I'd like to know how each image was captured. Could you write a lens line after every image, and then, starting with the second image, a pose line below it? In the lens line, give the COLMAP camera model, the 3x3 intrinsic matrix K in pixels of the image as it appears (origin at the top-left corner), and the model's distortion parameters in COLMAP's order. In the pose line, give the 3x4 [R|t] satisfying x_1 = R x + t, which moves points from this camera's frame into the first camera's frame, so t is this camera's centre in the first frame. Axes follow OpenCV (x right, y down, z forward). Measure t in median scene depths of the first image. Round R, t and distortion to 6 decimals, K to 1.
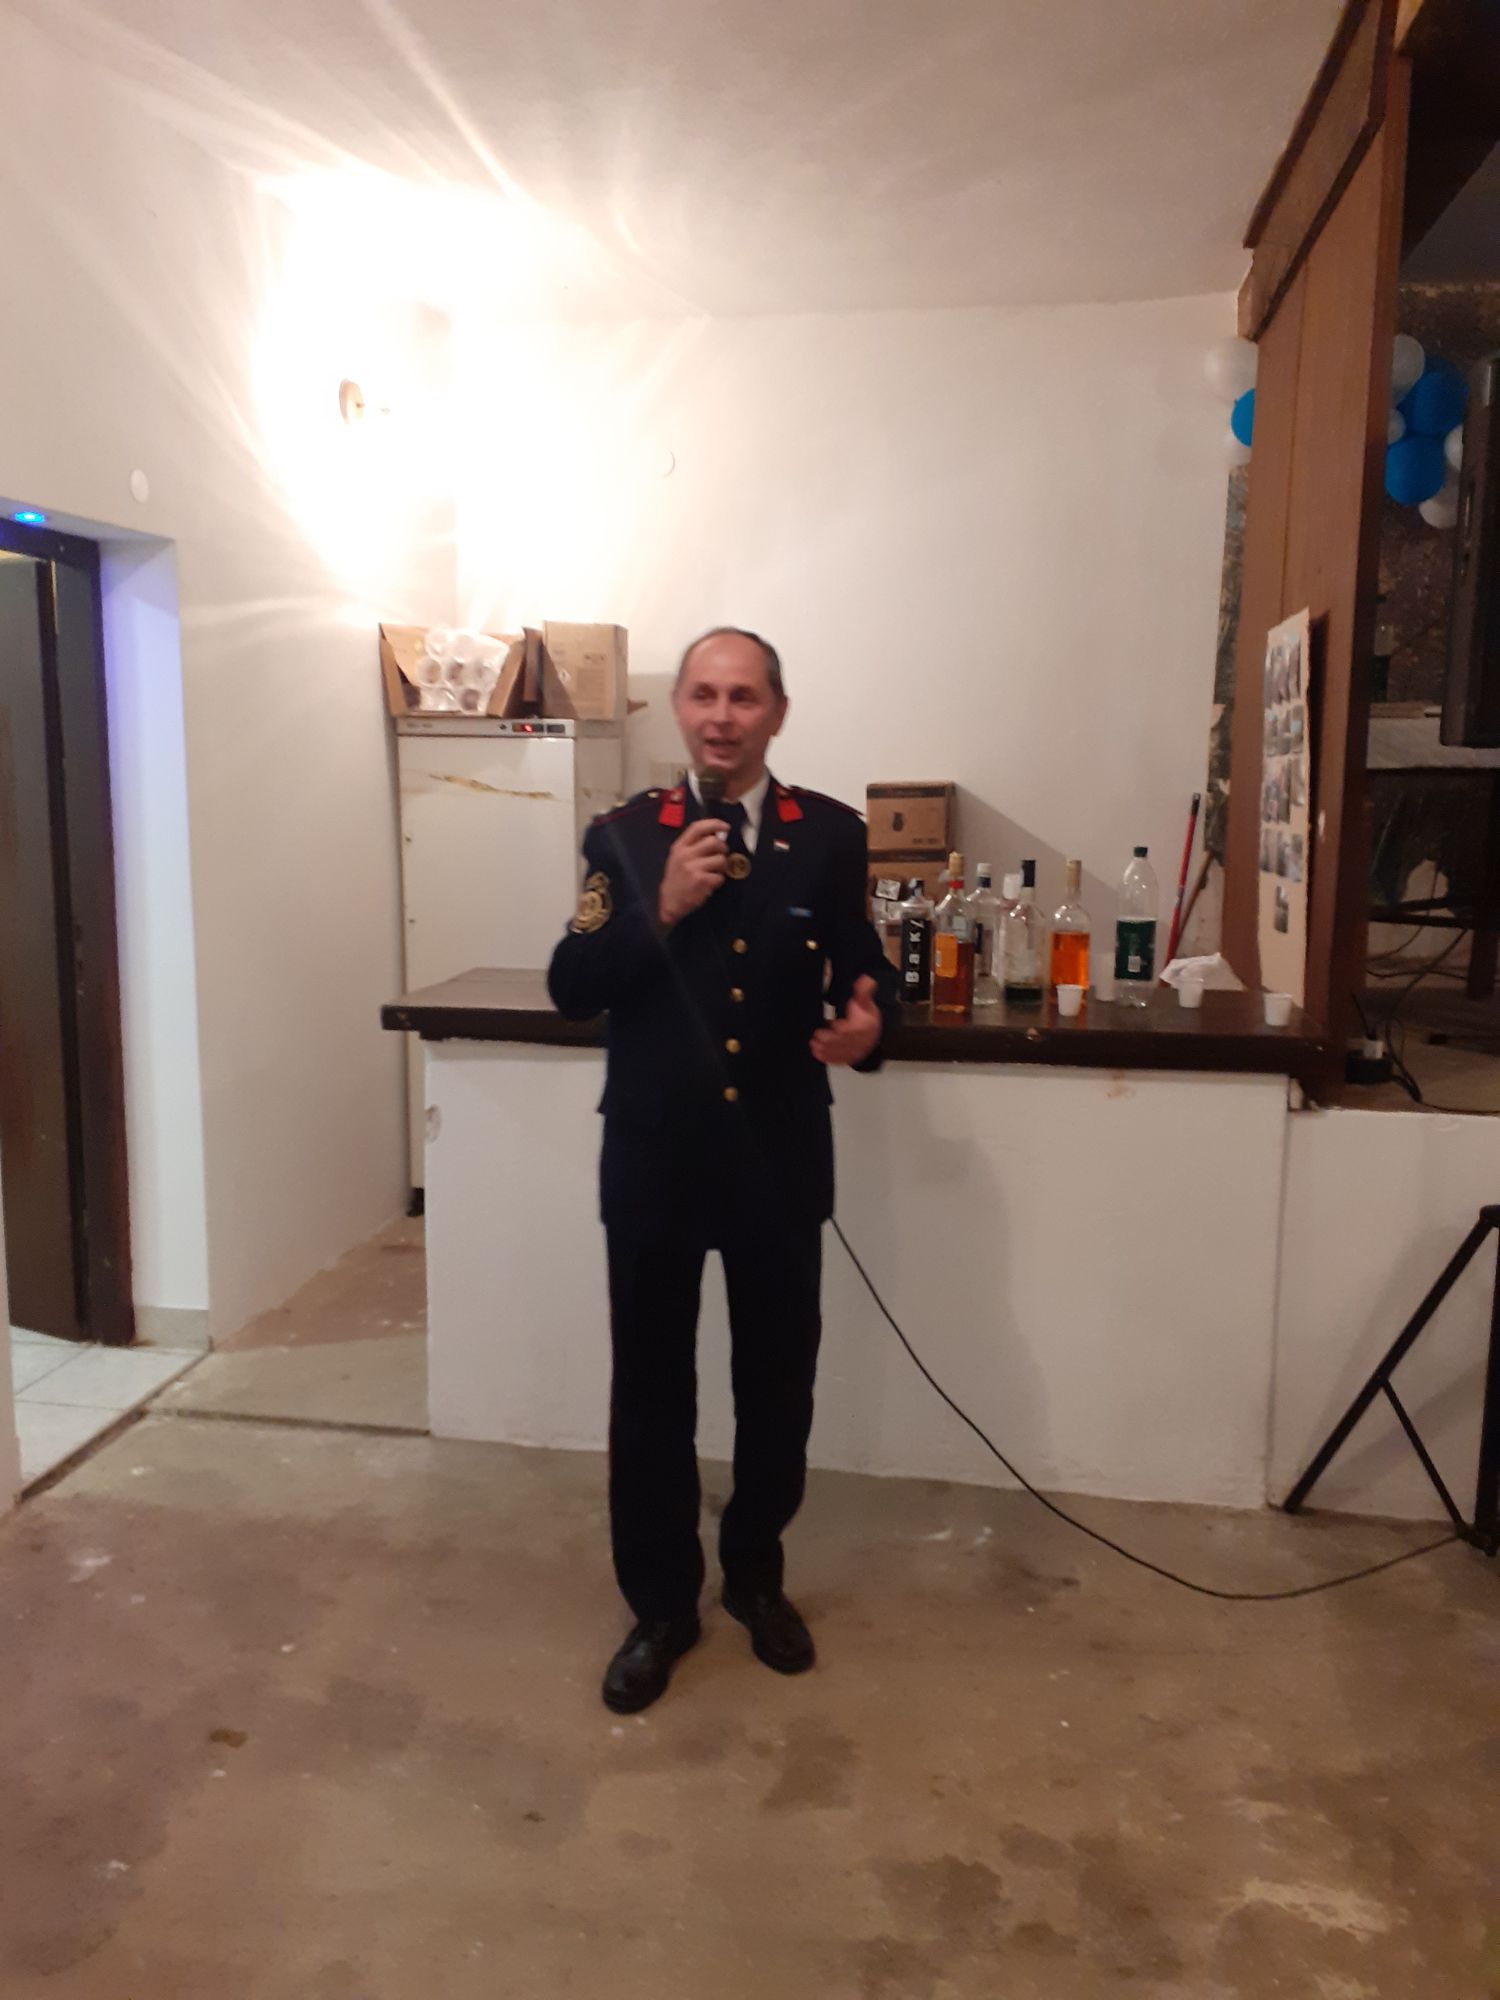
lens RADIAL K [[1561.7, 0, 739.1], [0, 1561.7, 1000.3], [0, 0, 1]] dist [0.009997, -0.031794]
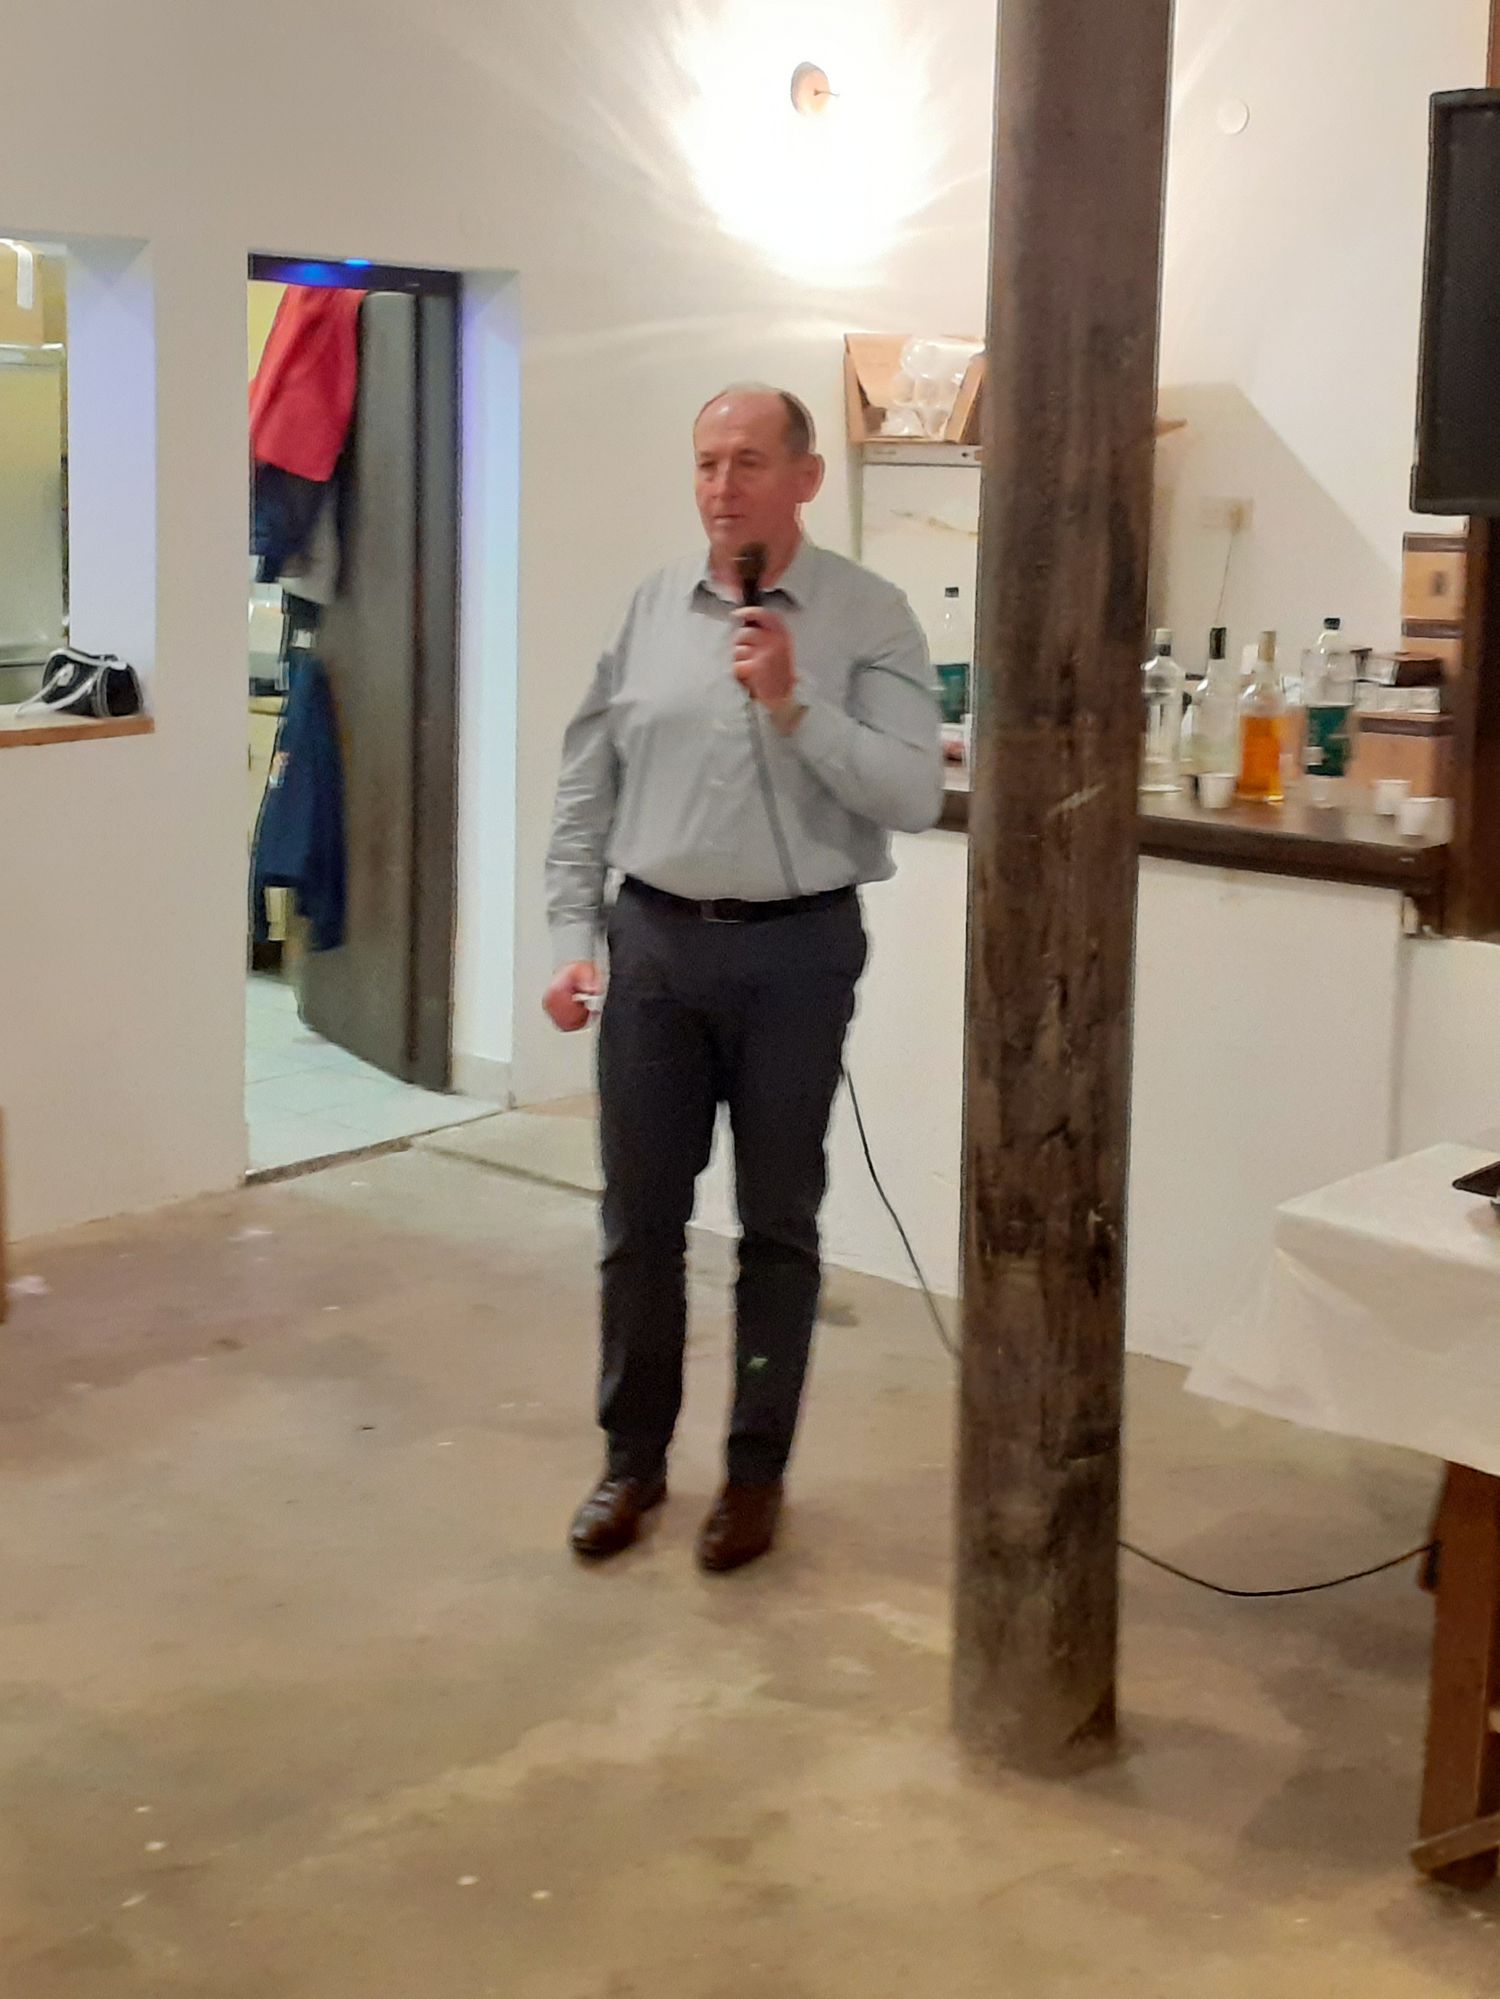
lens RADIAL K [[2614.9, 0, 847.0], [0, 2614.9, 793.3], [0, 0, 1]] dist [0.059237, 0.000000]
pose [[0.859370, 0.072779, -0.506148, 0.638792], [-0.087170, 0.996182, -0.004762, 0.022143], [0.503870, 0.048213, 0.862433, -0.288356]]
